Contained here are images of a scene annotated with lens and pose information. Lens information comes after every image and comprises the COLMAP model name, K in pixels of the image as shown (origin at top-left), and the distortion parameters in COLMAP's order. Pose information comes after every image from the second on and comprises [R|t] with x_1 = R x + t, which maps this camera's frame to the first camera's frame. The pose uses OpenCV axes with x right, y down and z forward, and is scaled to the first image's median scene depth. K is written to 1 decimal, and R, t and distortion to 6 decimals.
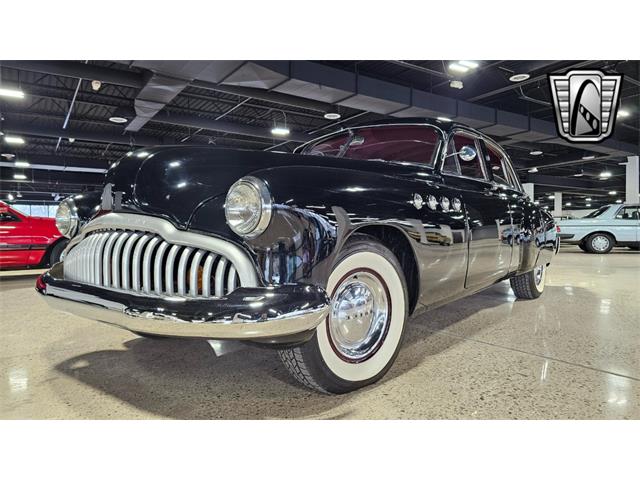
lens RADIAL K [[431.4, 0, 320.0], [0, 431.4, 240.0], [0, 0, 1]] dist [0.003013, 0.000093]
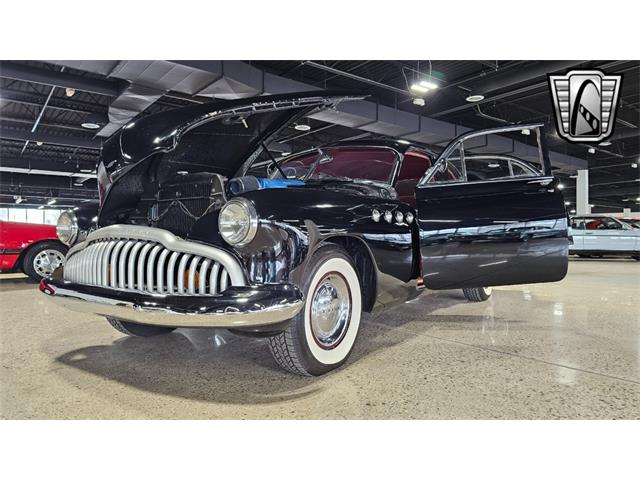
lens RADIAL K [[435.2, 0, 316.2], [0, 435.2, 236.5], [0, 0, 1]] dist [0.003034, -0.000802]
pose [[0.997918, 0.008516, 0.063934, -0.016087], [-0.007188, 0.999754, -0.020975, -0.006592], [-0.064097, 0.020471, 0.997734, -0.199389]]
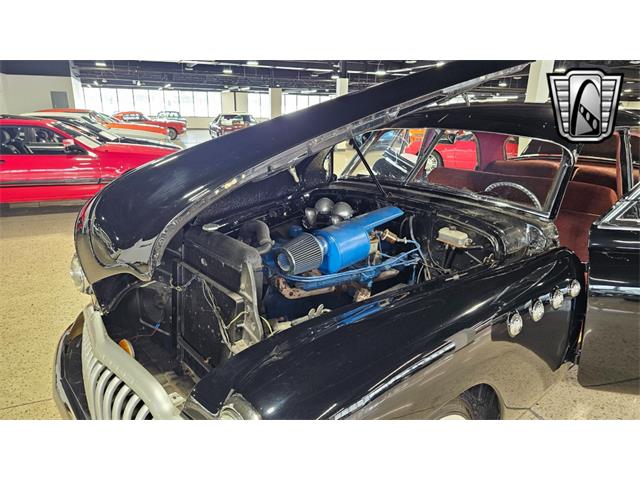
lens RADIAL K [[438.5, 0, 313.8], [0, 438.5, 237.0], [0, 0, 1]] dist [-0.000222, -0.003338]
pose [[0.979414, 0.084661, -0.183253, 0.028221], [-0.032720, 0.962379, 0.269735, -0.434034], [0.199194, -0.258186, 0.945337, 0.322594]]
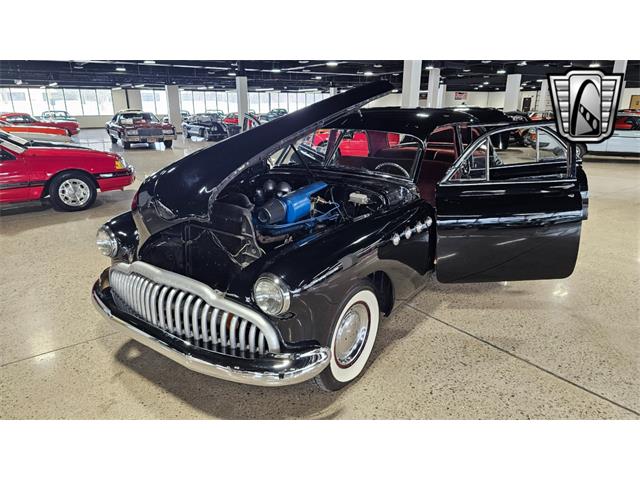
lens RADIAL K [[435.2, 0, 316.2], [0, 435.2, 236.5], [0, 0, 1]] dist [0.003034, -0.000802]
pose [[0.999190, -0.001613, 0.040197, -0.060785], [-0.009721, 0.959906, 0.280155, -0.481611], [-0.039037, -0.280319, 0.959113, -0.212465]]
